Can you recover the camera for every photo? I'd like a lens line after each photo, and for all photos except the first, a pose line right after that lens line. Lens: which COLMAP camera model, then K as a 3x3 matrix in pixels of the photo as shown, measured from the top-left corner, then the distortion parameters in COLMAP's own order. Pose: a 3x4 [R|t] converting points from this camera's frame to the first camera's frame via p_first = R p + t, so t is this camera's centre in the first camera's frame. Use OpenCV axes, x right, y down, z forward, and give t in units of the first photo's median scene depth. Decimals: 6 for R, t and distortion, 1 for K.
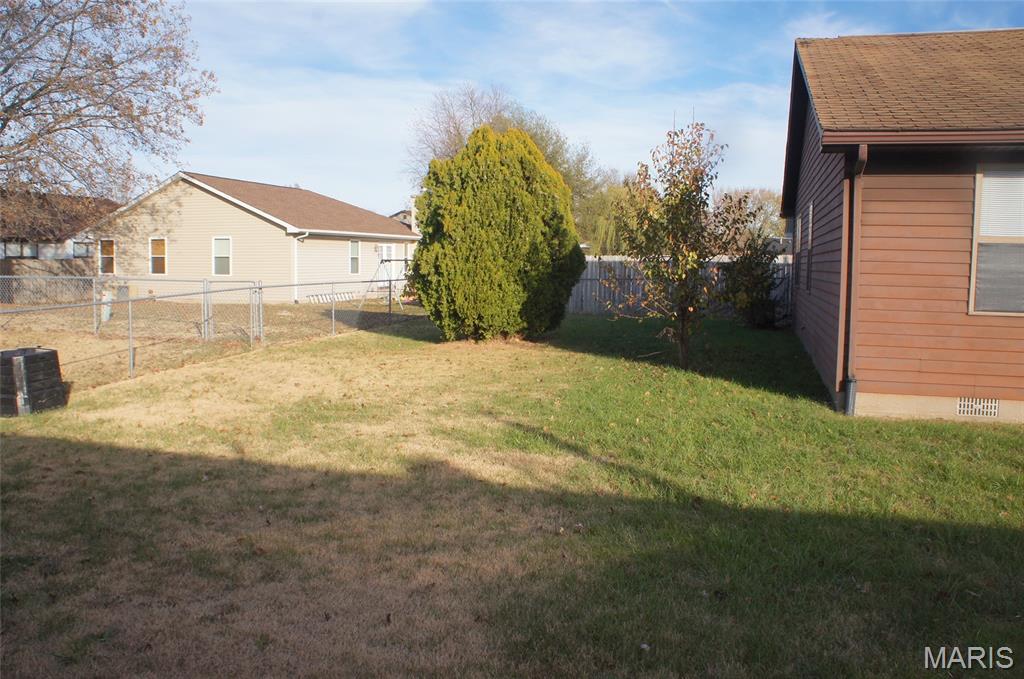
lens RADIAL K [[799.2, 0, 510.7], [0, 799.2, 328.2], [0, 0, 1]] dist [-0.185322, 0.134366]
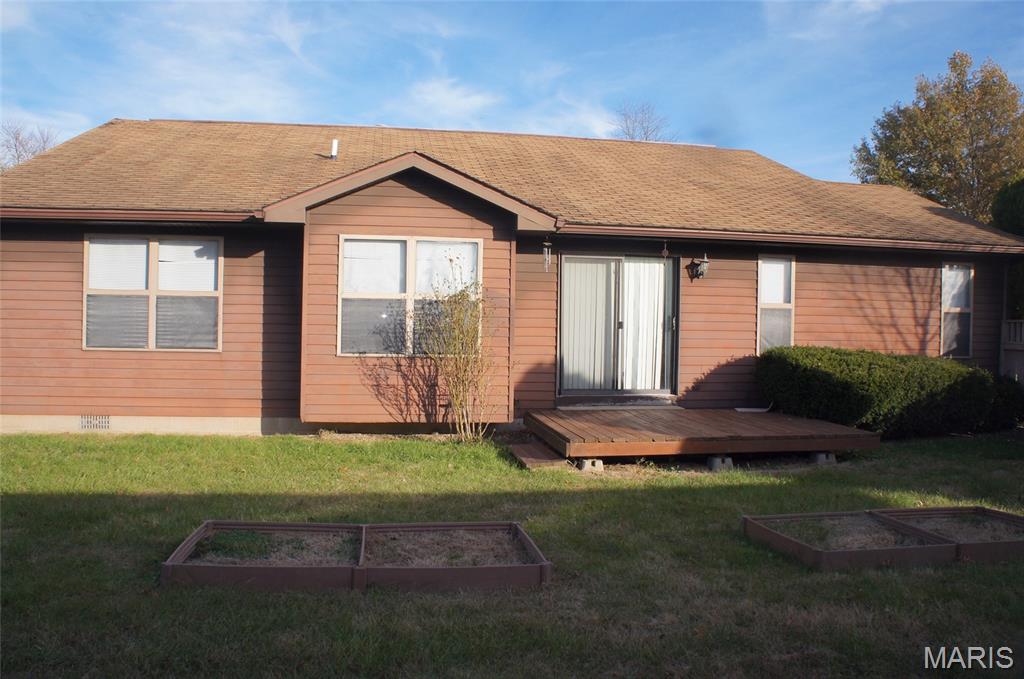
lens RADIAL K [[799.2, 0, 510.7], [0, 799.2, 328.2], [0, 0, 1]] dist [-0.185322, 0.134366]
pose [[0.900446, -0.005220, 0.434937, 0.693691], [0.031633, 0.998066, -0.053511, 0.037008], [-0.433816, 0.061942, 0.898870, -0.472110]]
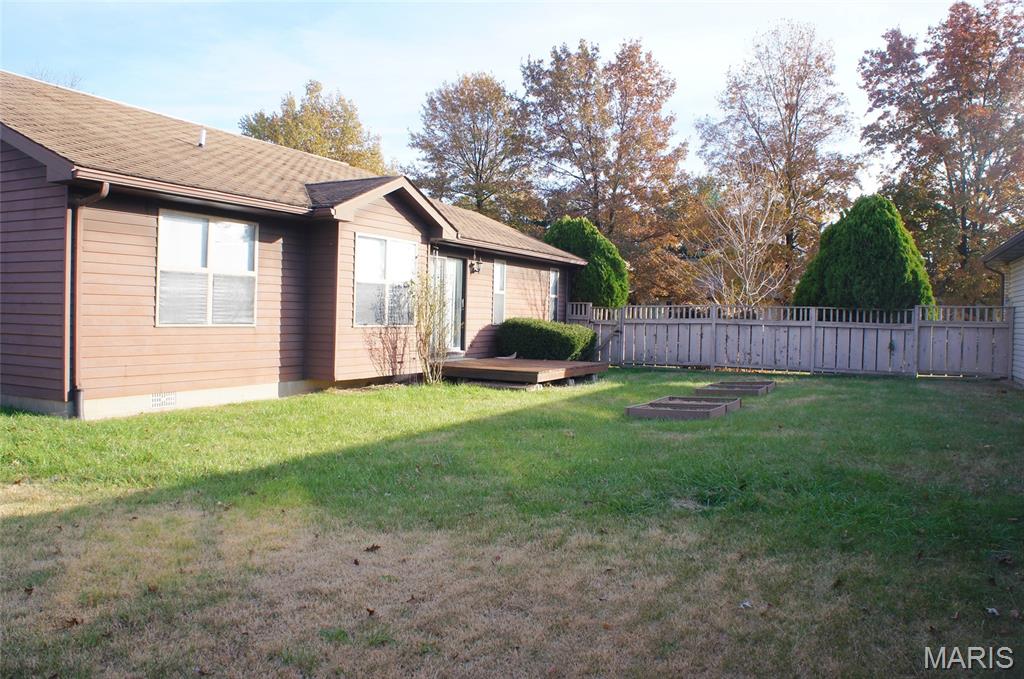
lens RADIAL K [[799.2, 0, 510.7], [0, 799.2, 328.2], [0, 0, 1]] dist [-0.185322, 0.134366]
pose [[0.172083, -0.029060, 0.984654, -0.555126], [0.059607, 0.998040, 0.019037, -0.005185], [-0.983277, 0.055416, 0.173478, 0.201704]]
